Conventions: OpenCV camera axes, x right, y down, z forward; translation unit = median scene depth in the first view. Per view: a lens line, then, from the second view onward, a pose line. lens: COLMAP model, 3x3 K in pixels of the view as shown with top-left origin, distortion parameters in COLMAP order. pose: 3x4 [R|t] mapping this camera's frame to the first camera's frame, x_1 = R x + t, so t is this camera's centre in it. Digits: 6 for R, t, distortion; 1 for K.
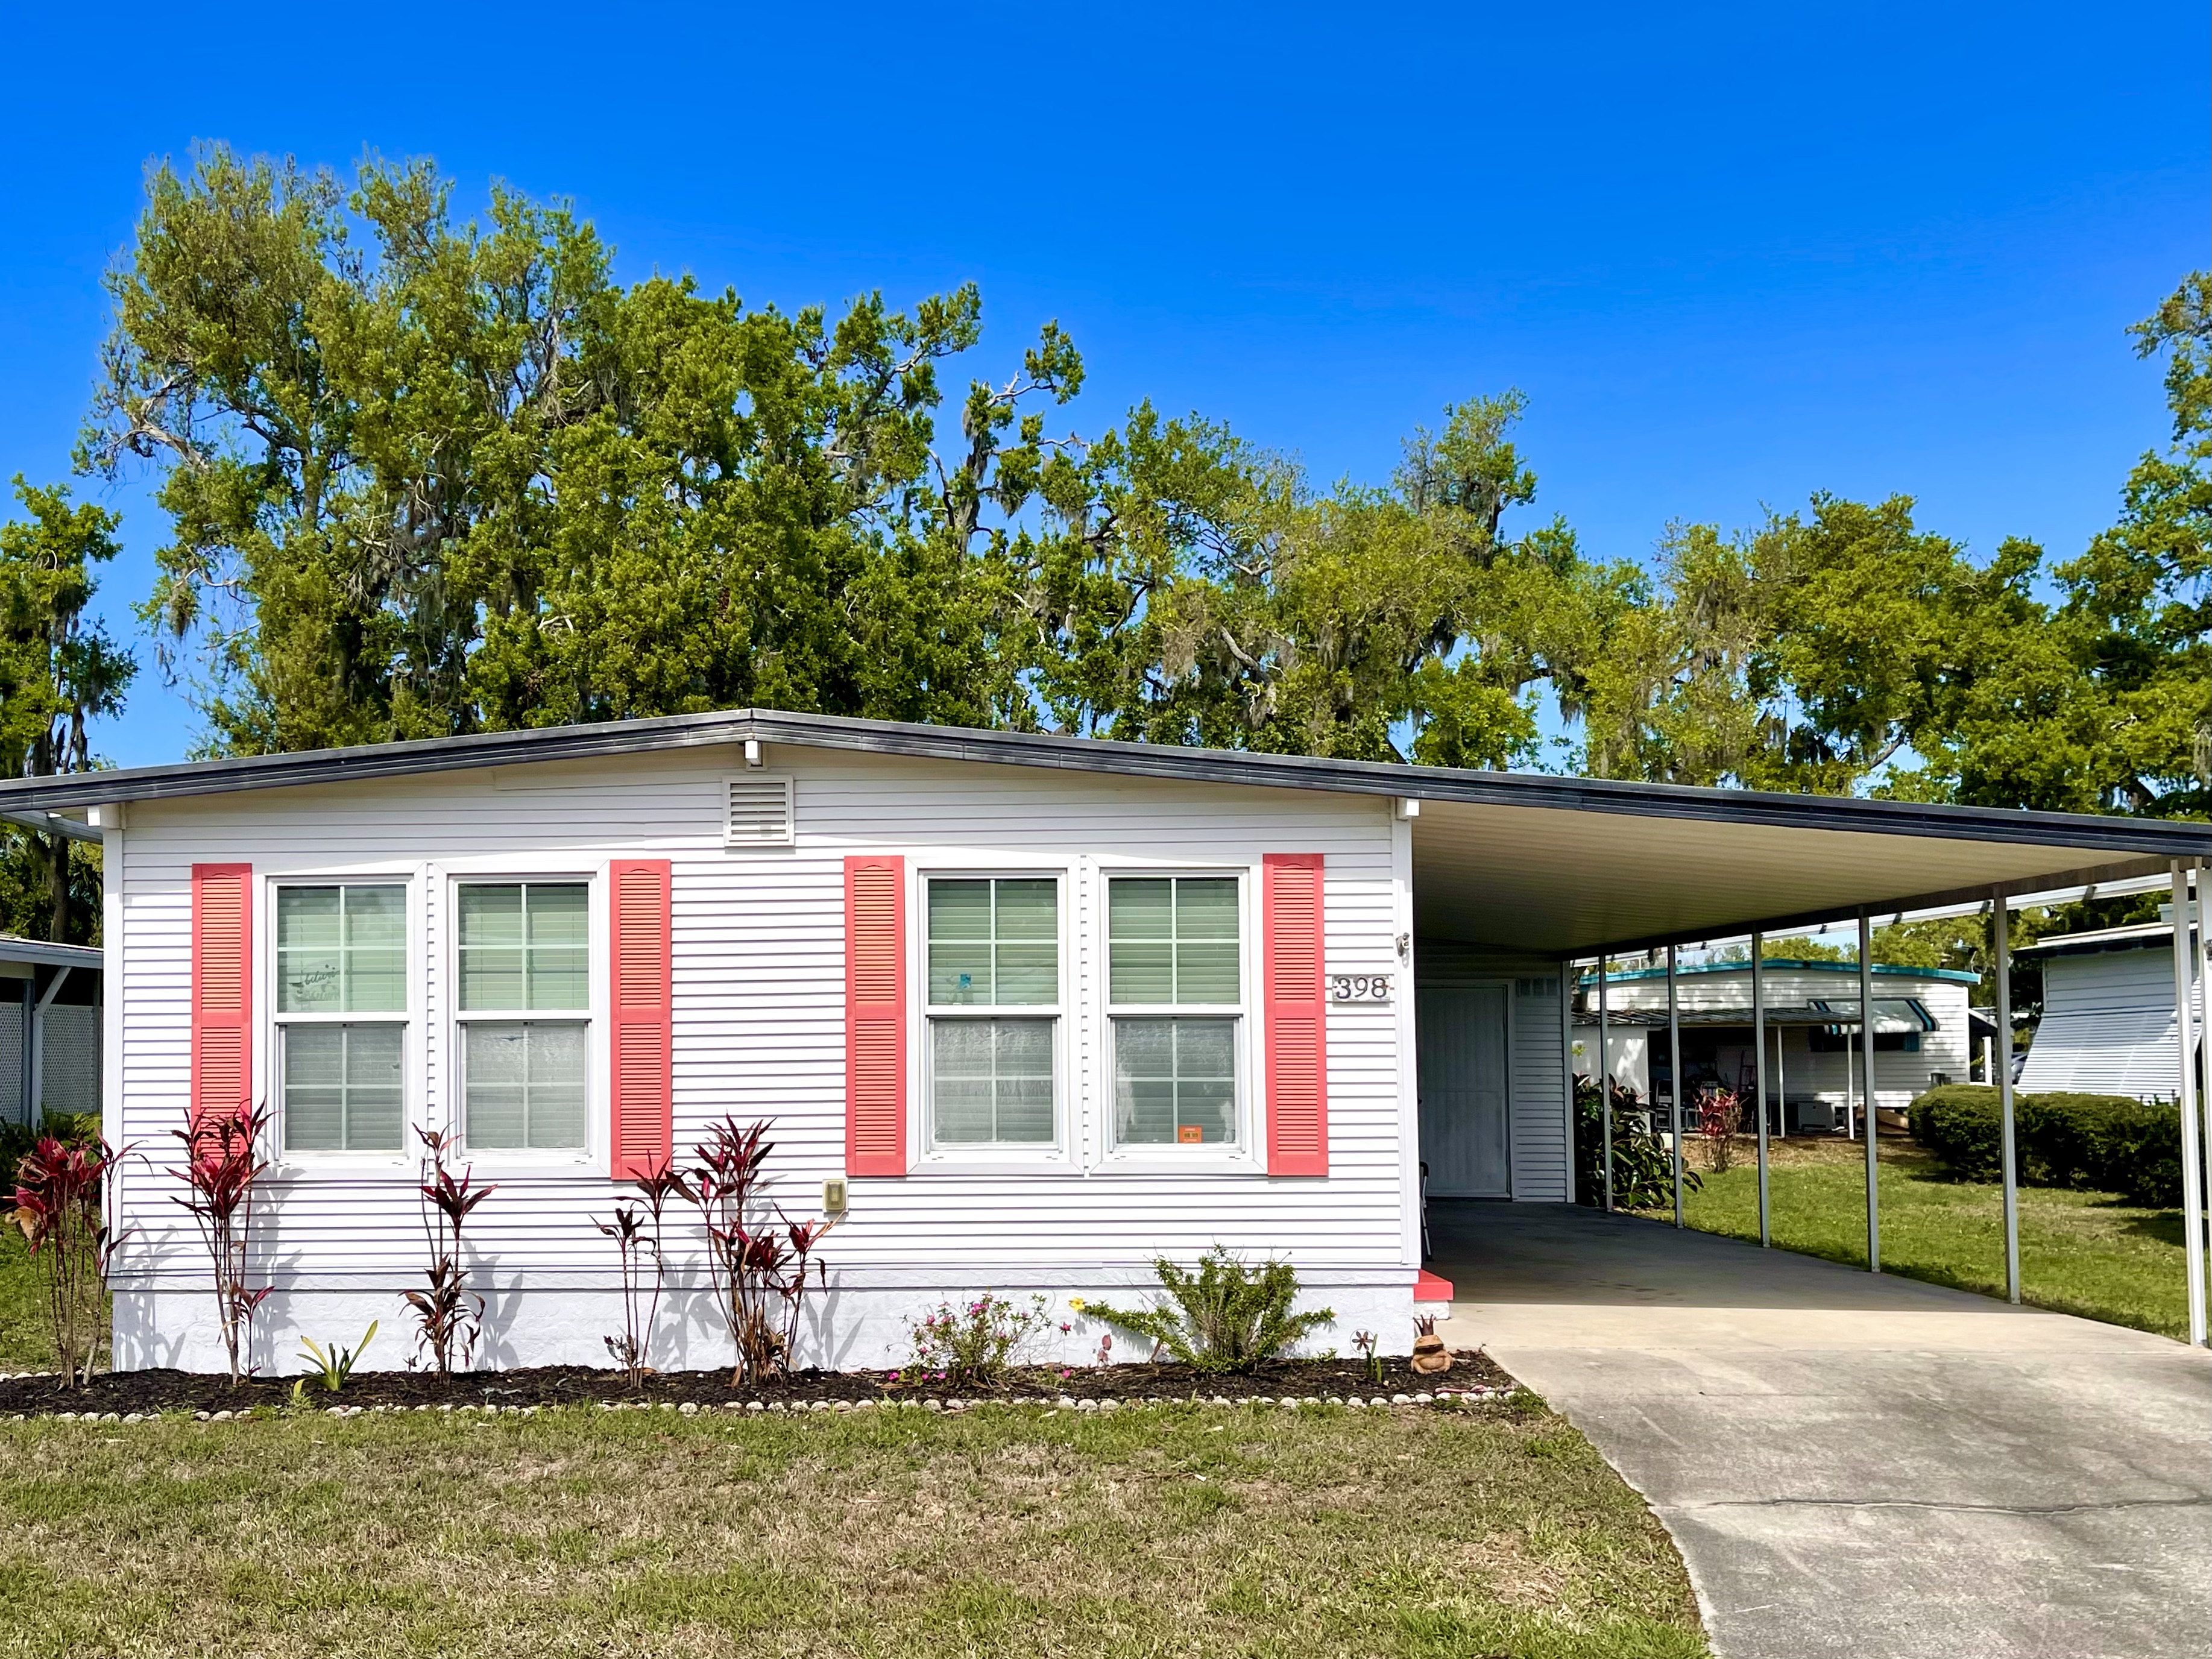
lens RADIAL K [[2165.6, 0, 875.0], [0, 2165.6, 934.7], [0, 0, 1]] dist [0.048621, -0.012839]
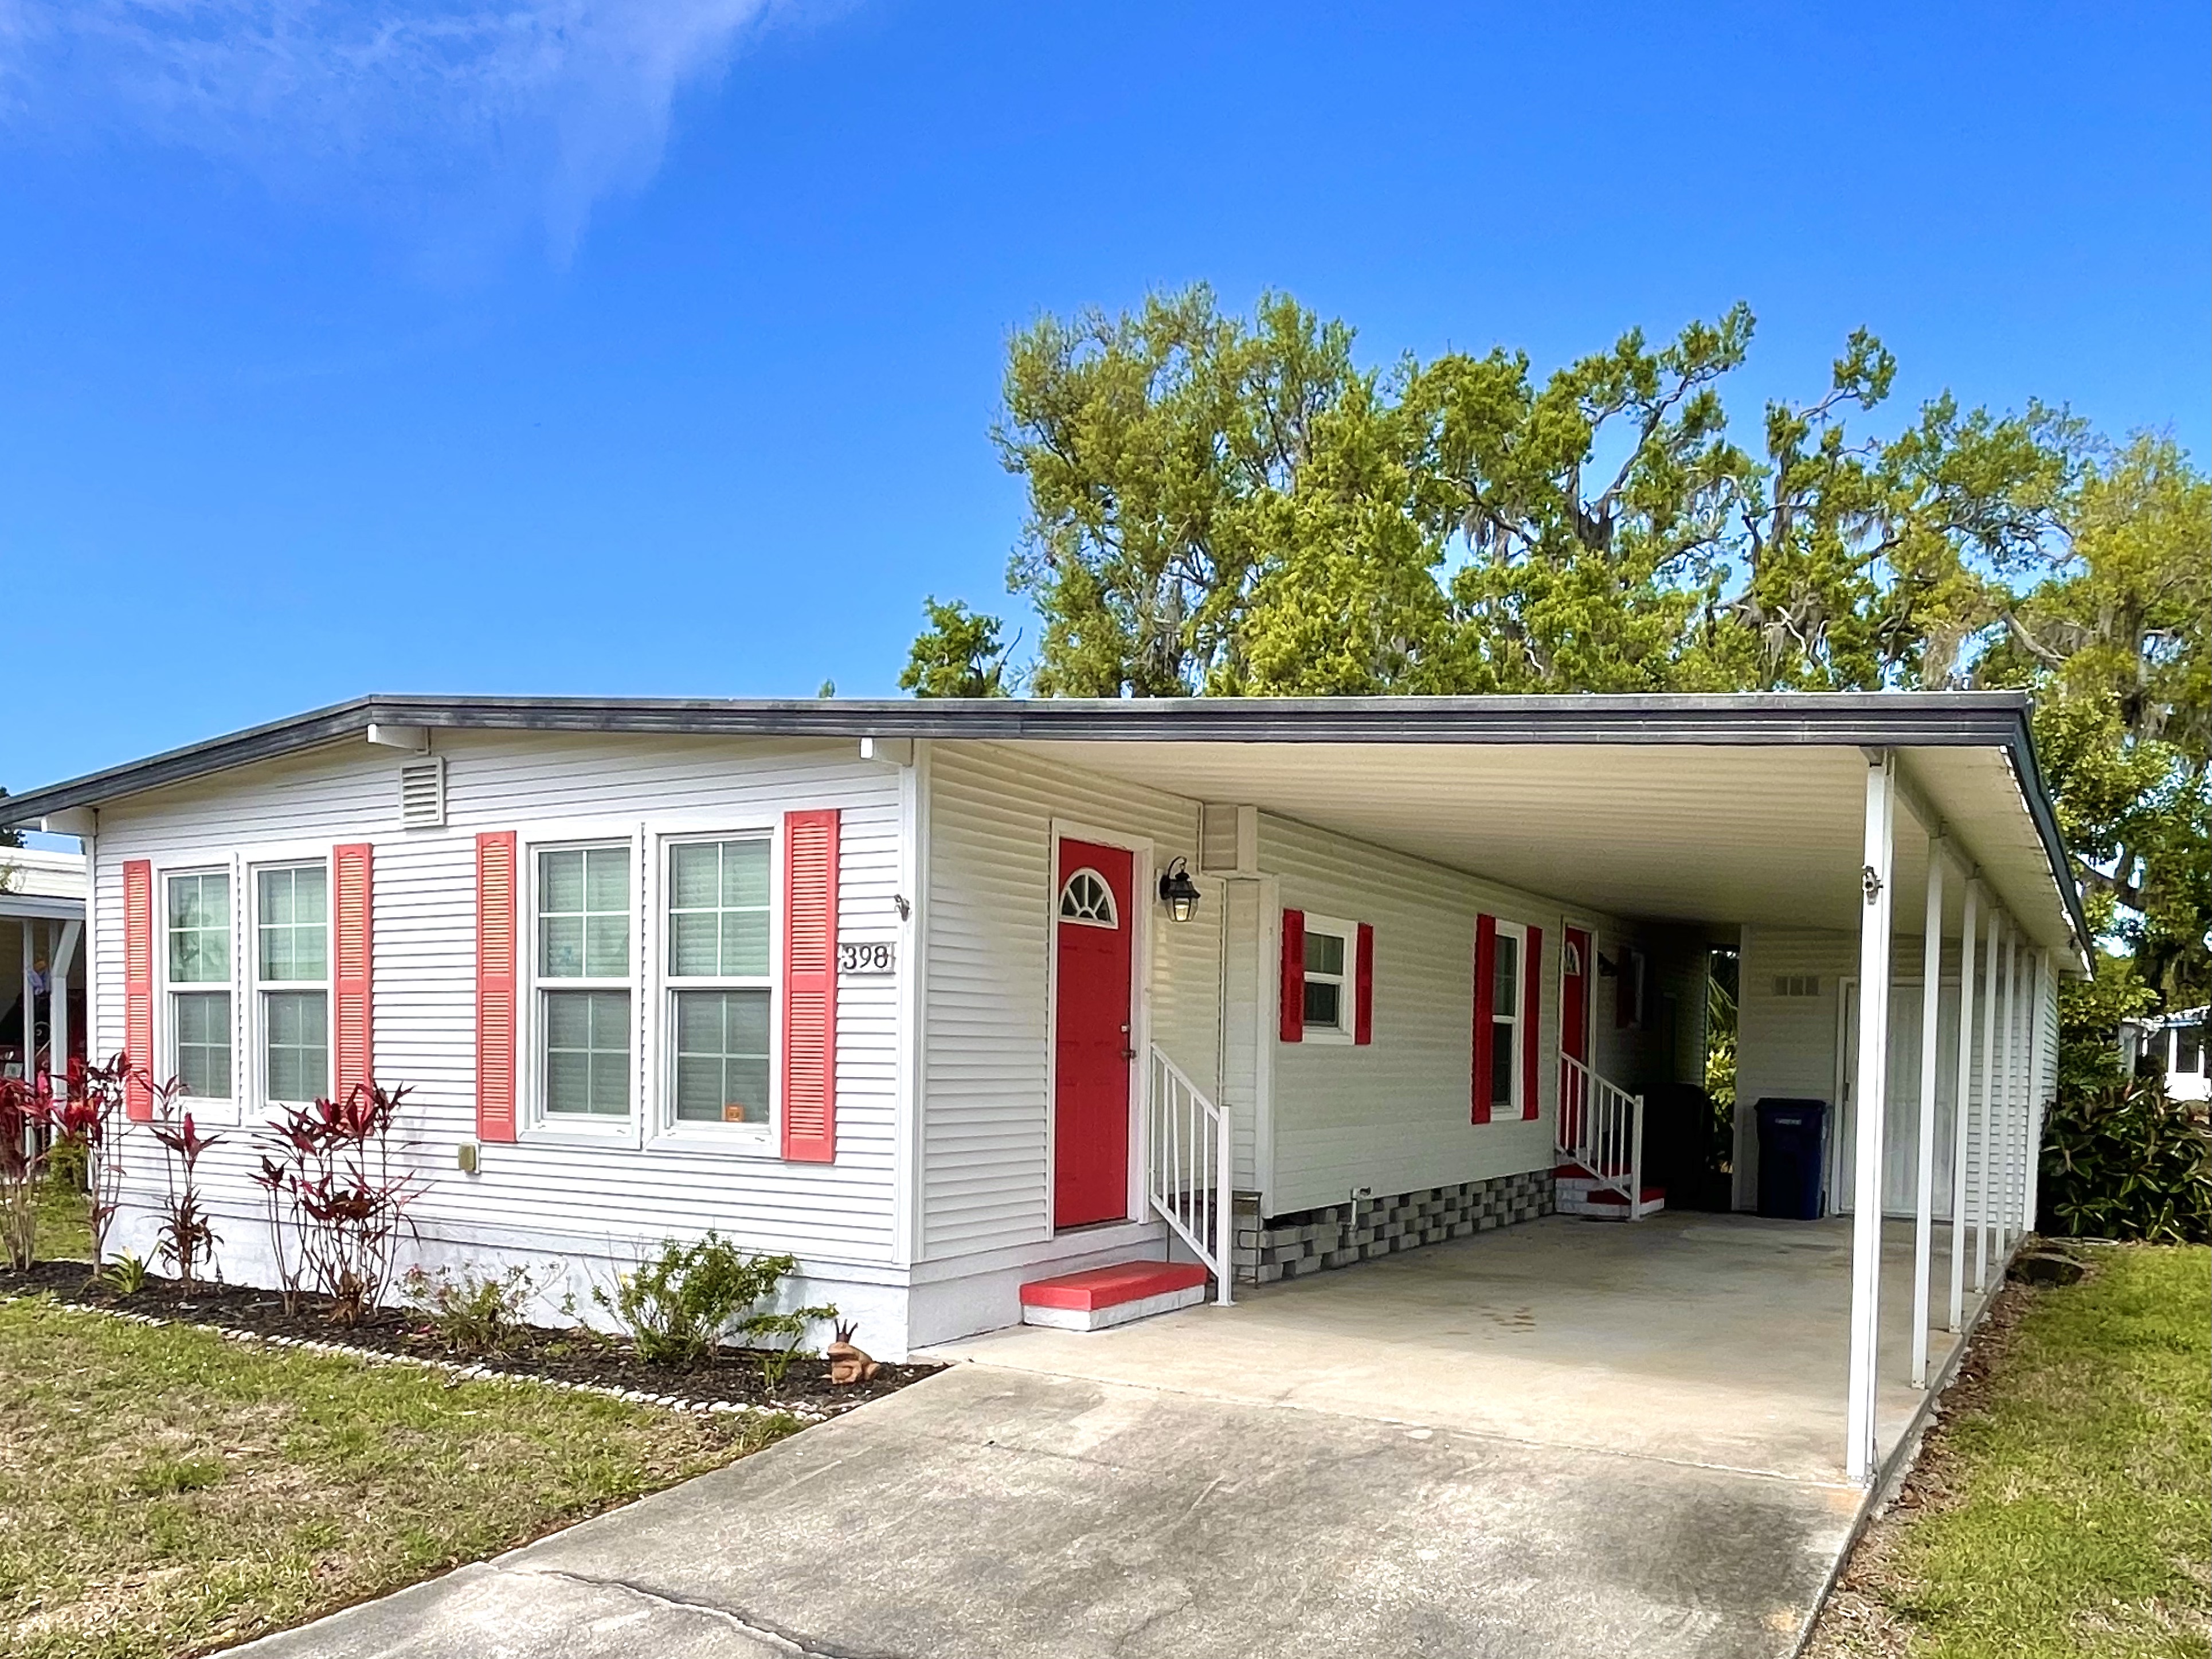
lens RADIAL K [[1702.4, 0, 1106.4], [0, 1702.4, 1127.3], [0, 0, 1]] dist [0.023559, -0.040661]
pose [[0.869138, 0.043043, -0.492693, 0.656389], [0.004662, 0.995448, 0.095189, 0.027659], [0.494548, -0.085029, 0.864981, 0.429927]]
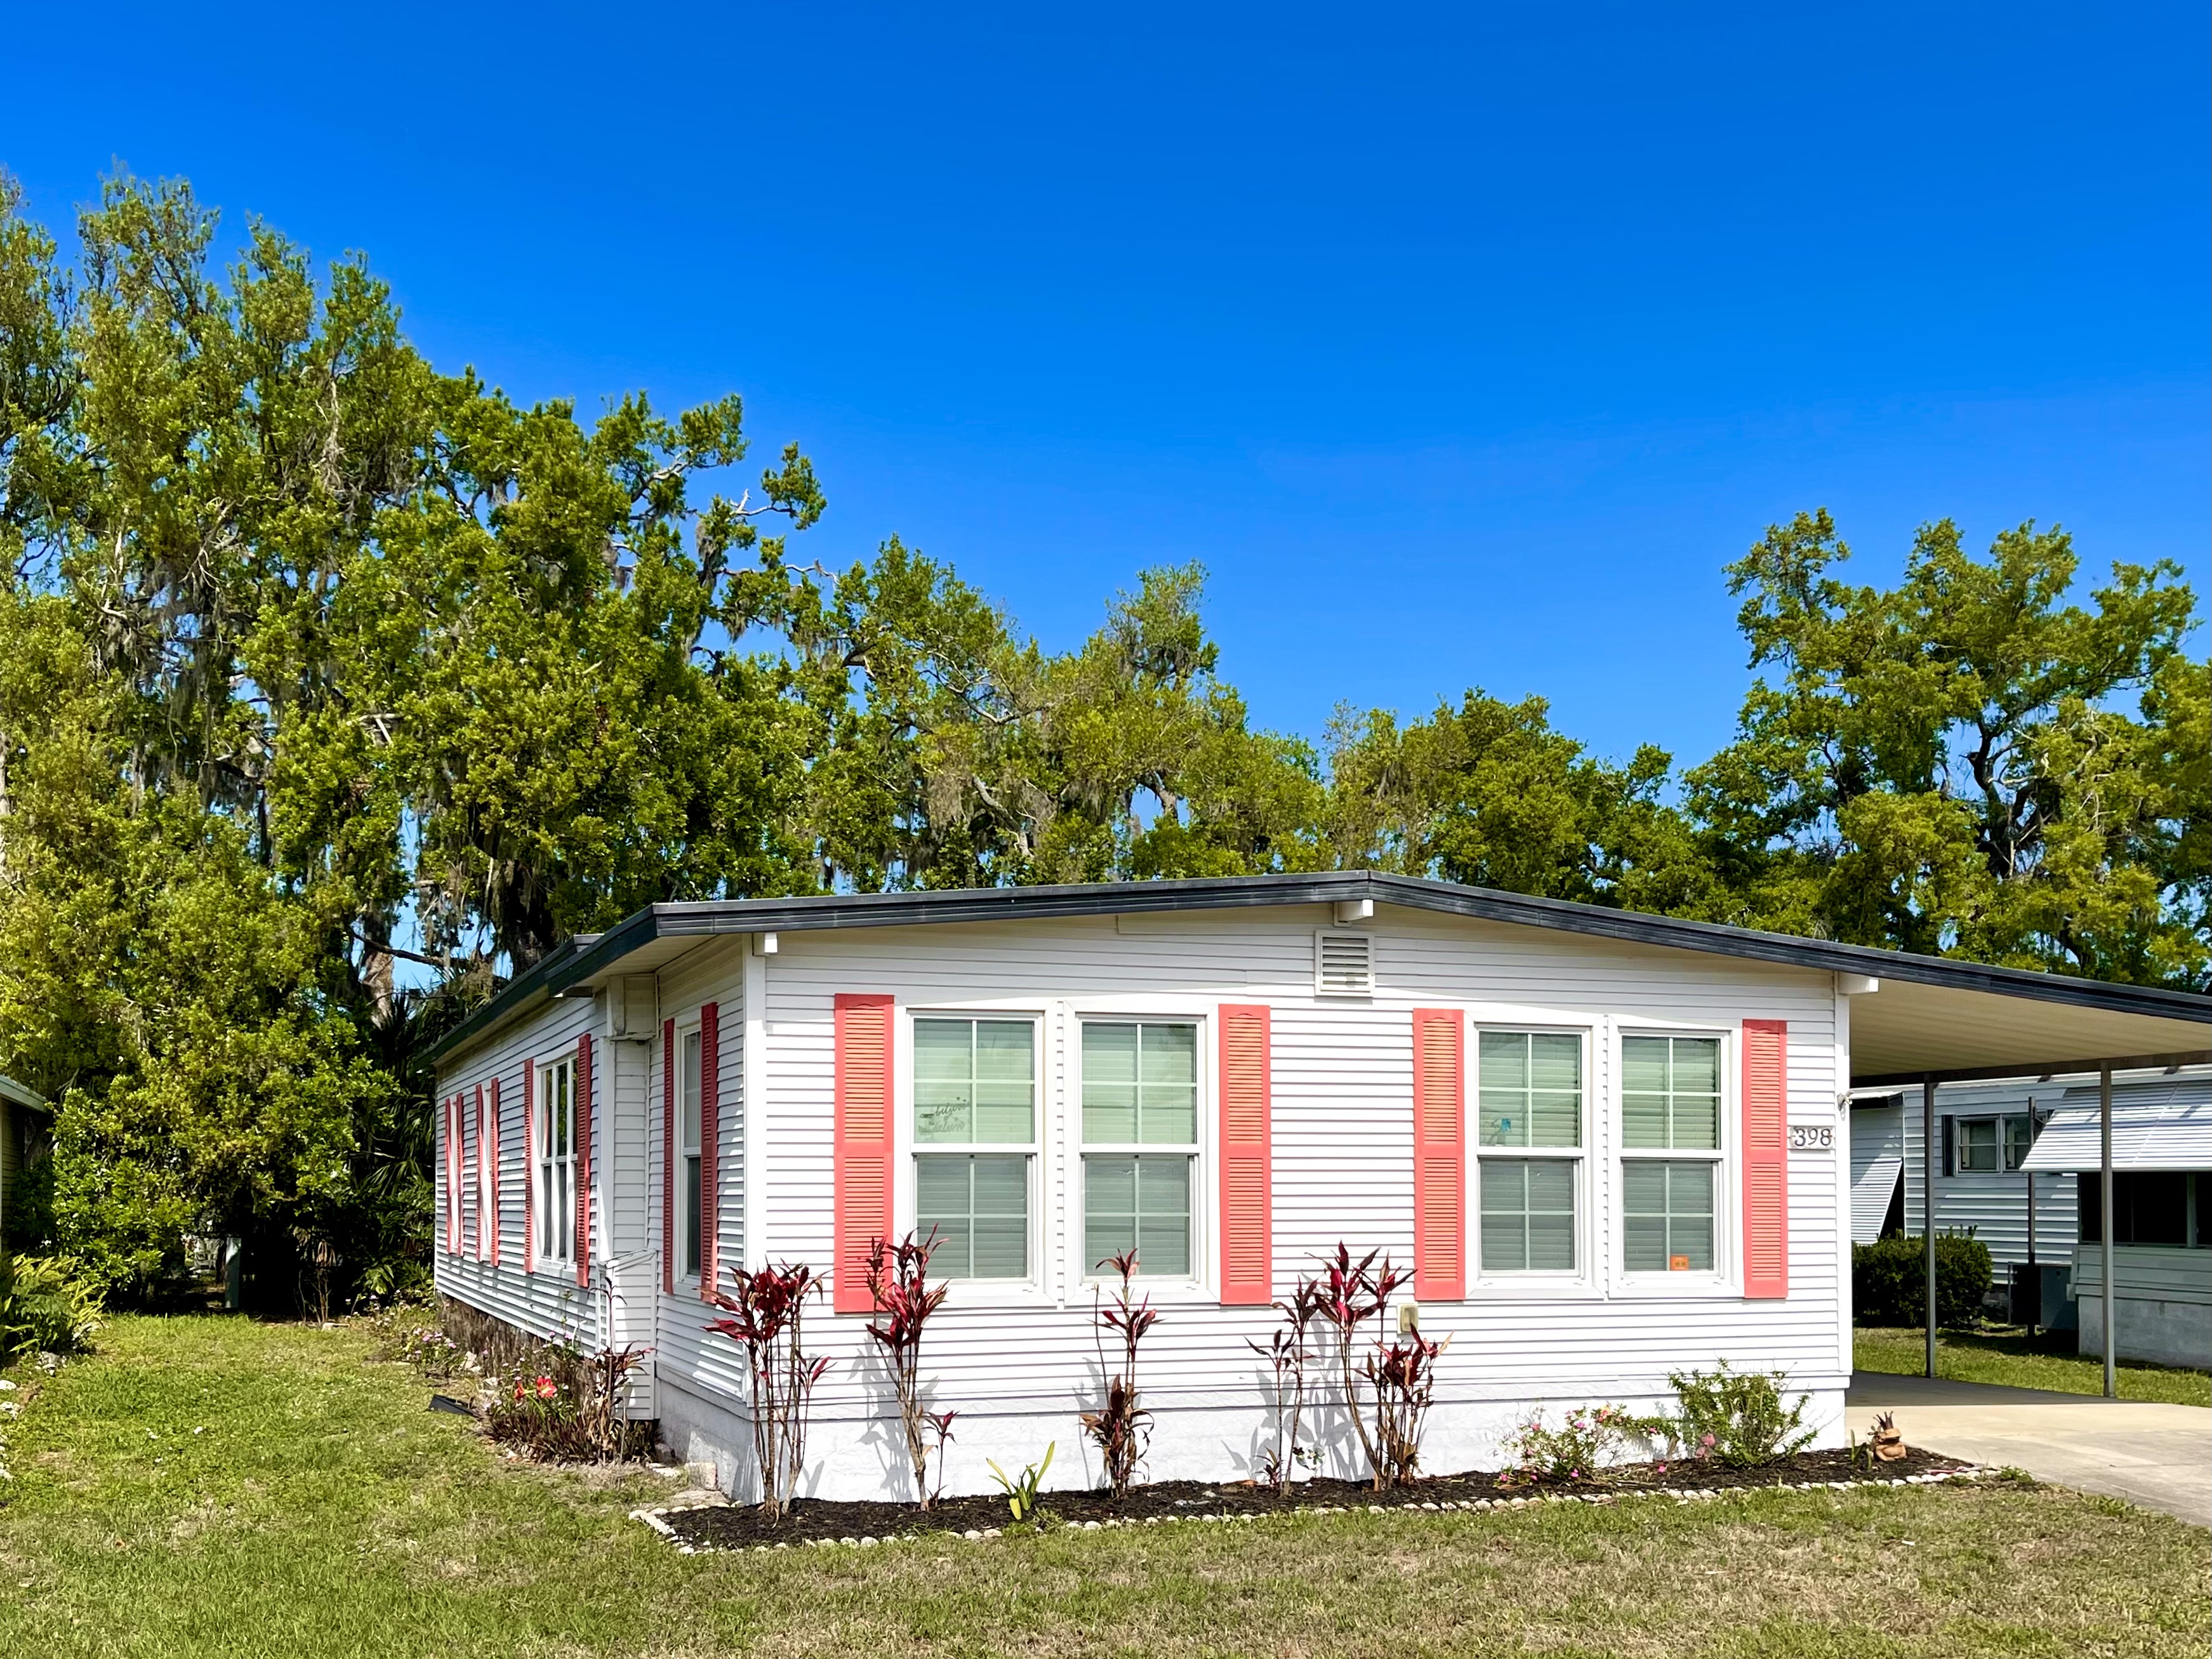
lens RADIAL K [[2293.3, 0, 1010.7], [0, 2293.3, 1103.0], [0, 0, 1]] dist [0.052674, -0.017464]
pose [[0.942075, 0.021398, 0.334719, -0.593191], [-0.025327, 0.999652, 0.007377, 0.008079], [-0.334445, -0.015427, 0.942289, -0.023554]]
